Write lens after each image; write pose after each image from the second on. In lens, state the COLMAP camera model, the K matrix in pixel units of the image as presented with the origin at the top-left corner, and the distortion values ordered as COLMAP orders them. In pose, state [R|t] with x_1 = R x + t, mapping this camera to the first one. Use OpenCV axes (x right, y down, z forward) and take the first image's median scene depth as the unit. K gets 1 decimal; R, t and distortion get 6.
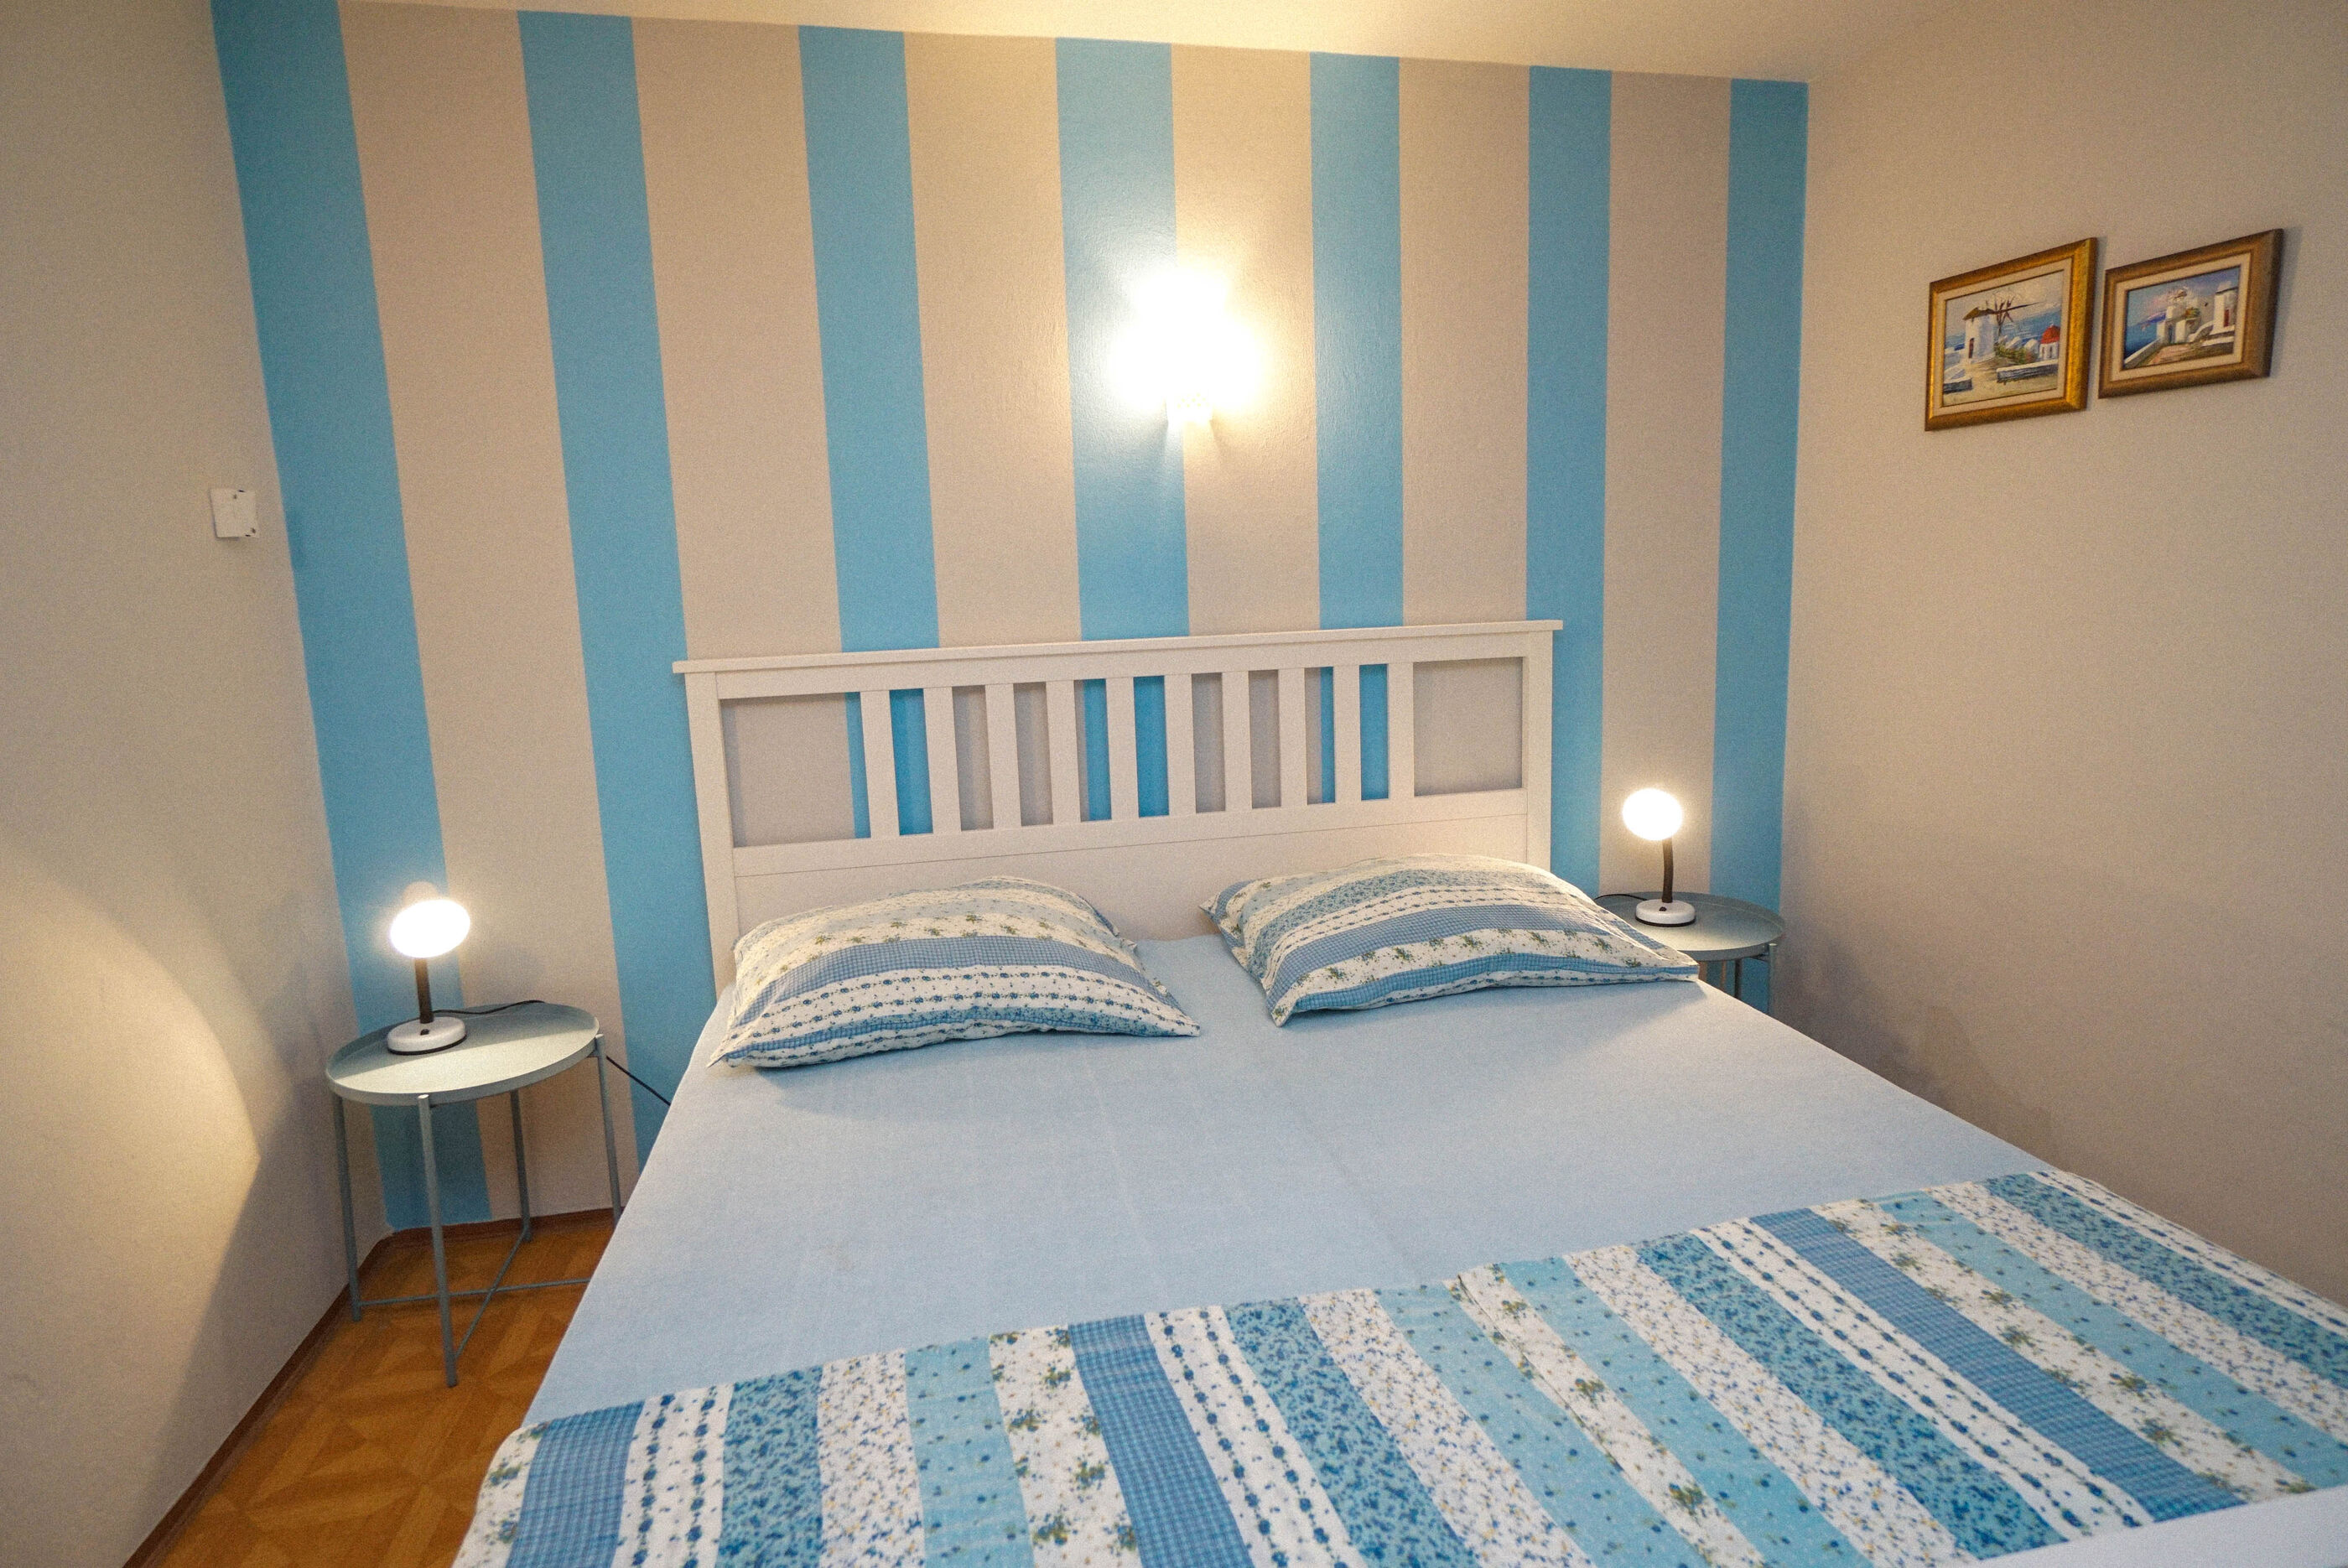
lens RADIAL K [[1235.2, 0, 1178.4], [0, 1235.2, 773.5], [0, 0, 1]] dist [-0.039182, 0.025254]
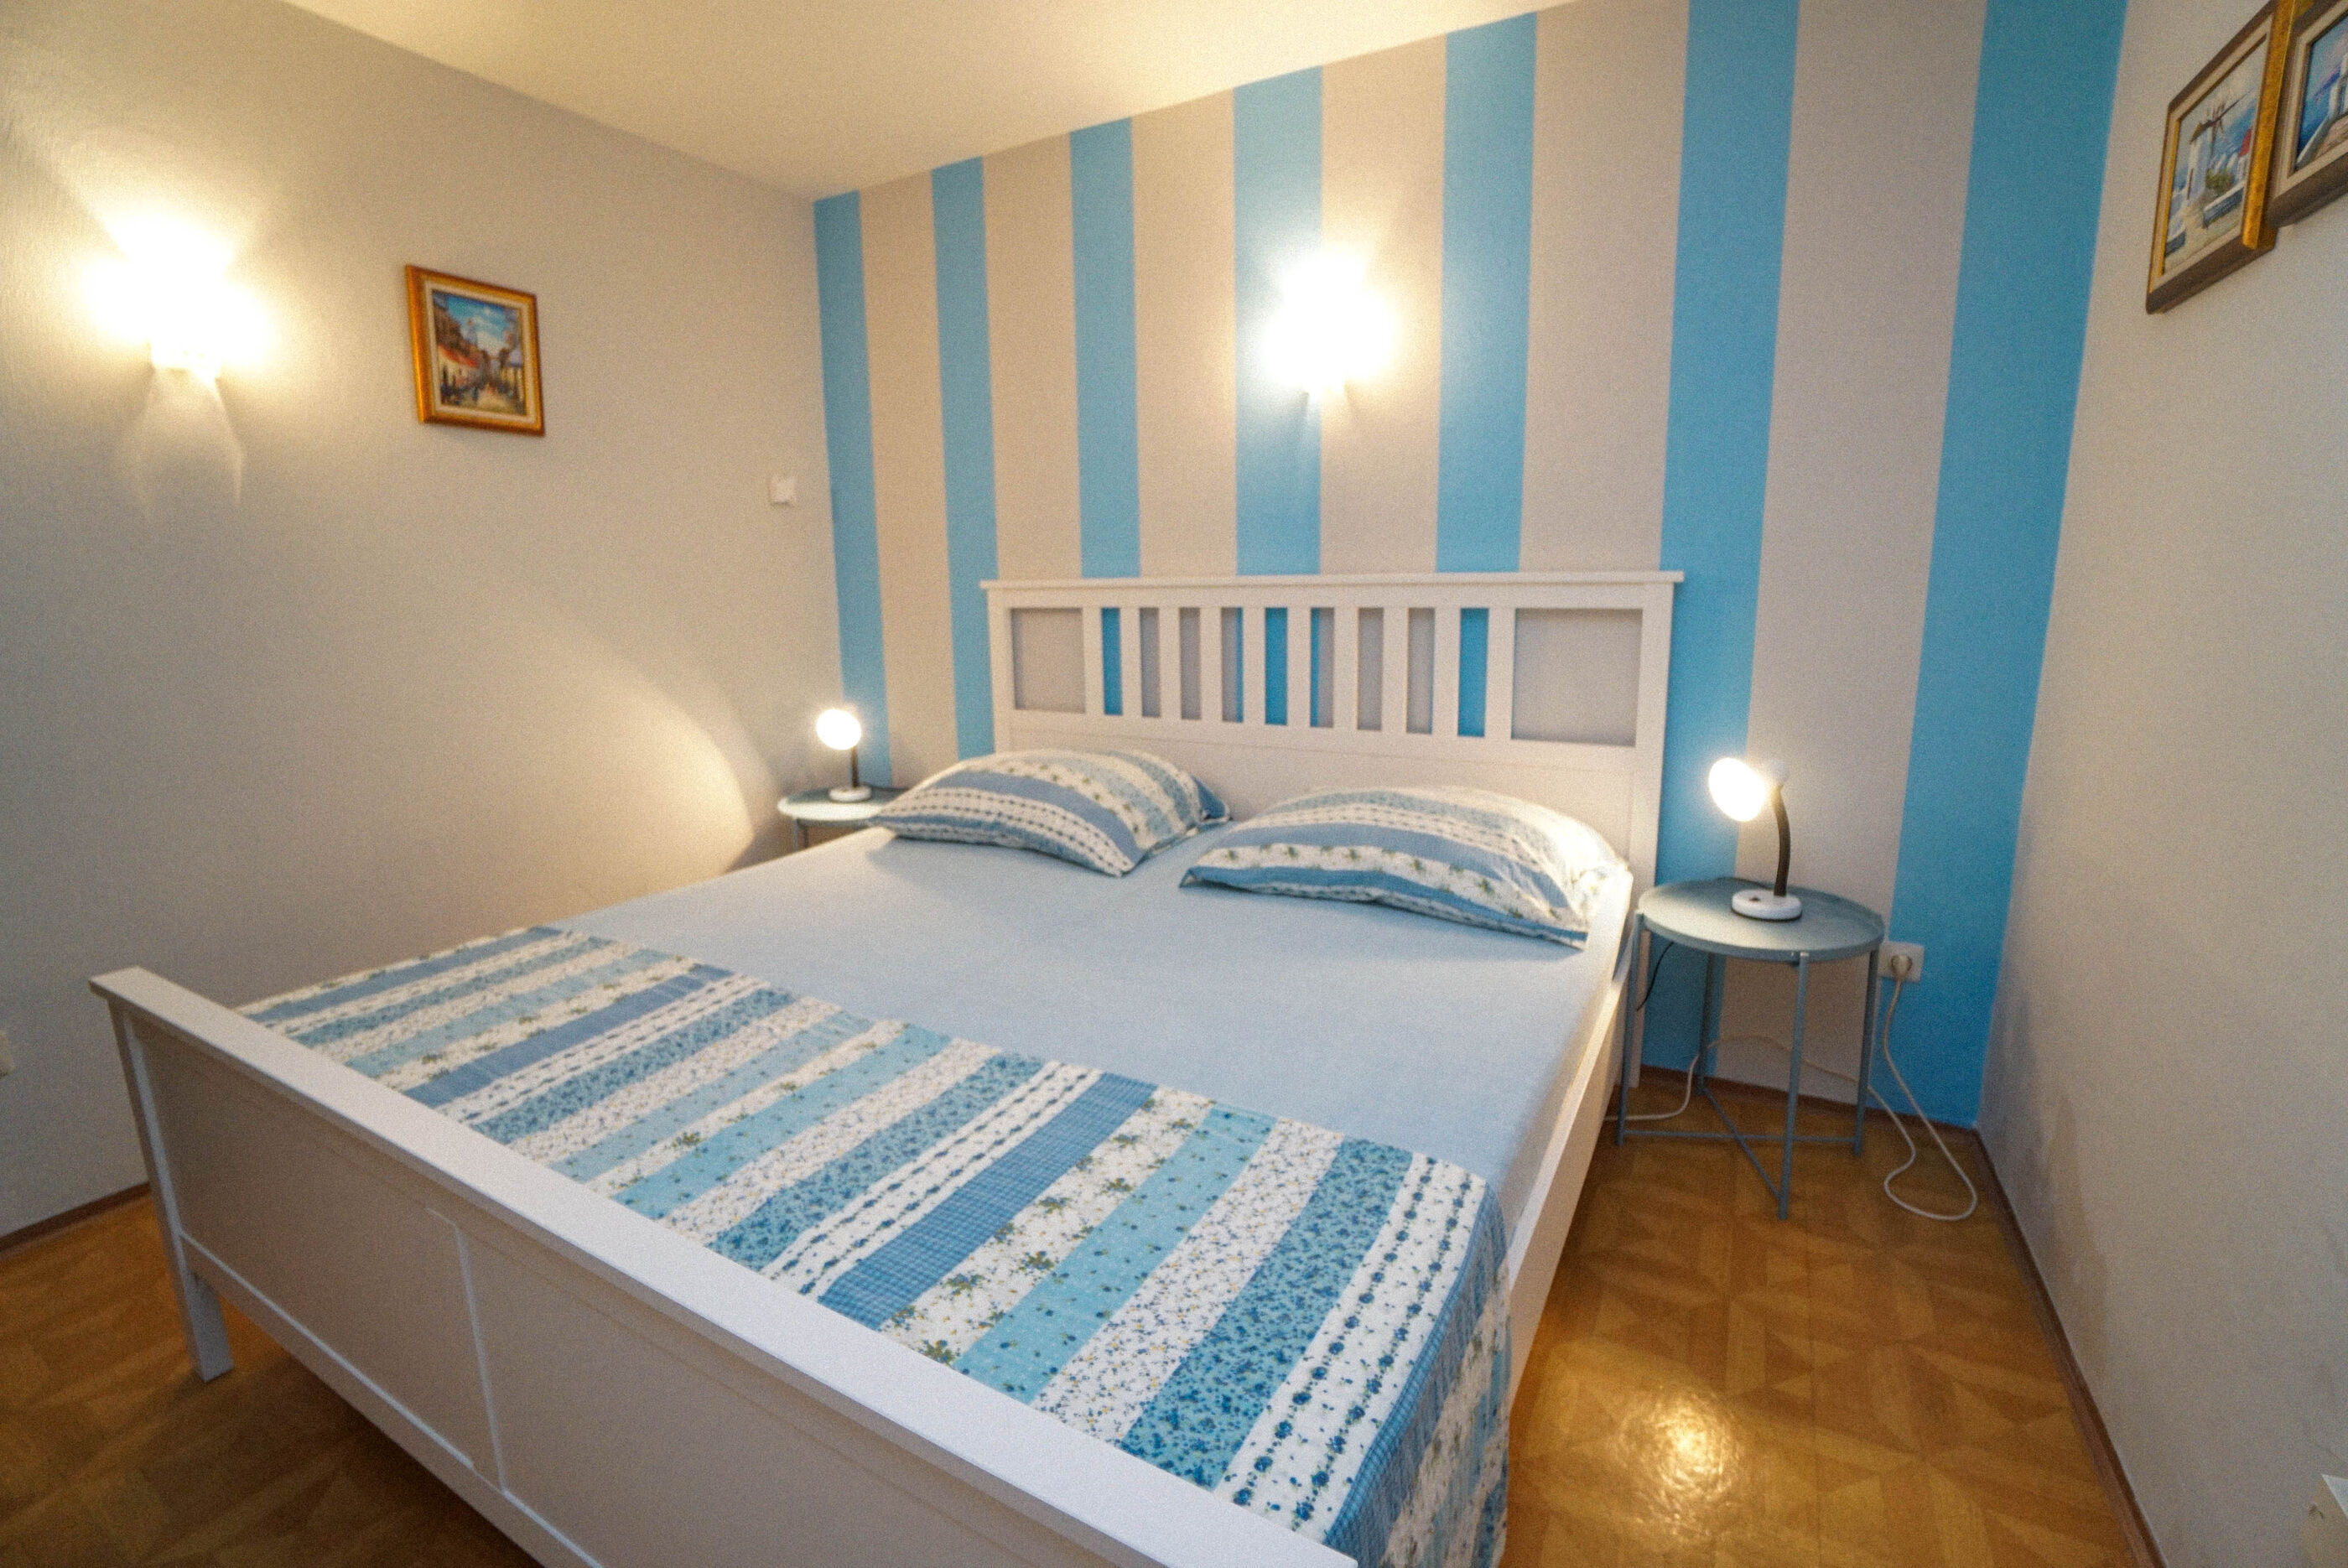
lens RADIAL K [[1027.4, 0, 1179.3], [0, 1027.4, 772.3], [0, 0, 1]] dist [-0.065632, 0.023726]
pose [[0.752739, 0.145287, -0.642087, 0.746607], [-0.115662, 0.989359, 0.088270, 0.004062], [0.648079, 0.007821, 0.761533, 0.235532]]
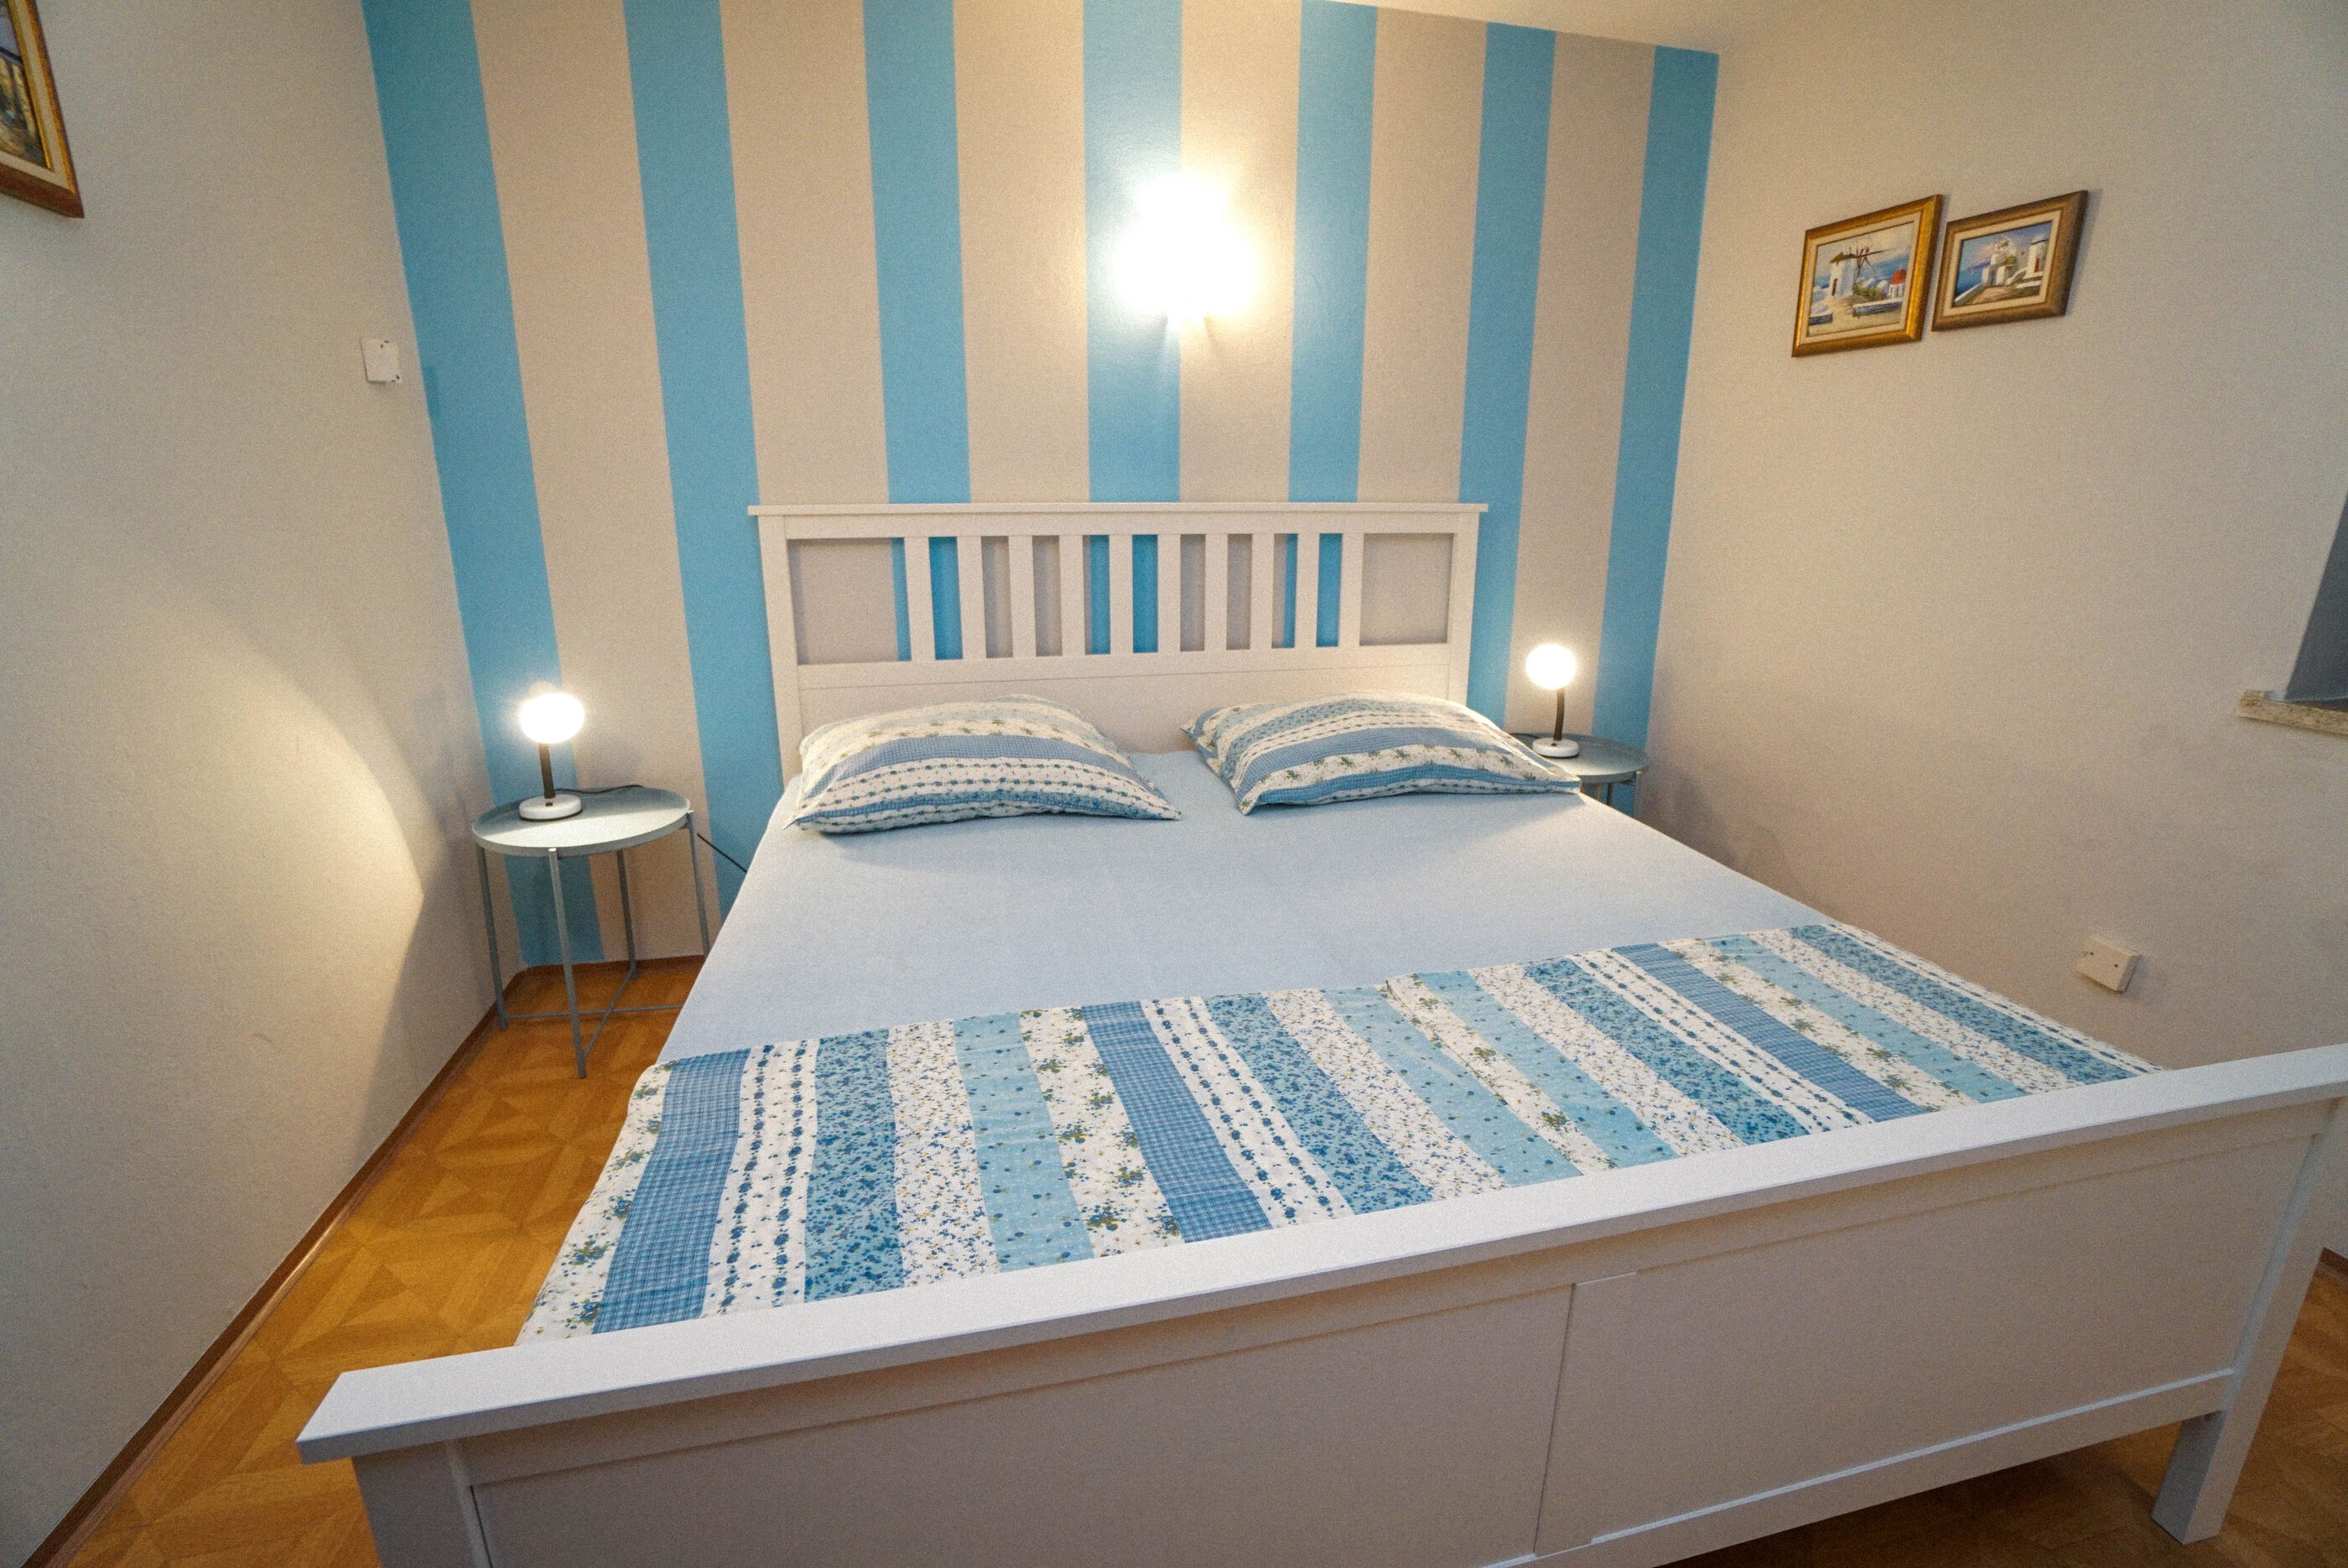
lens RADIAL K [[1027.4, 0, 1179.3], [0, 1027.4, 772.3], [0, 0, 1]] dist [-0.065632, 0.023726]
pose [[0.999090, 0.031102, 0.029196, -0.016473], [-0.034078, 0.993599, 0.107702, 0.055940], [-0.025659, -0.108599, 0.993754, -0.019989]]
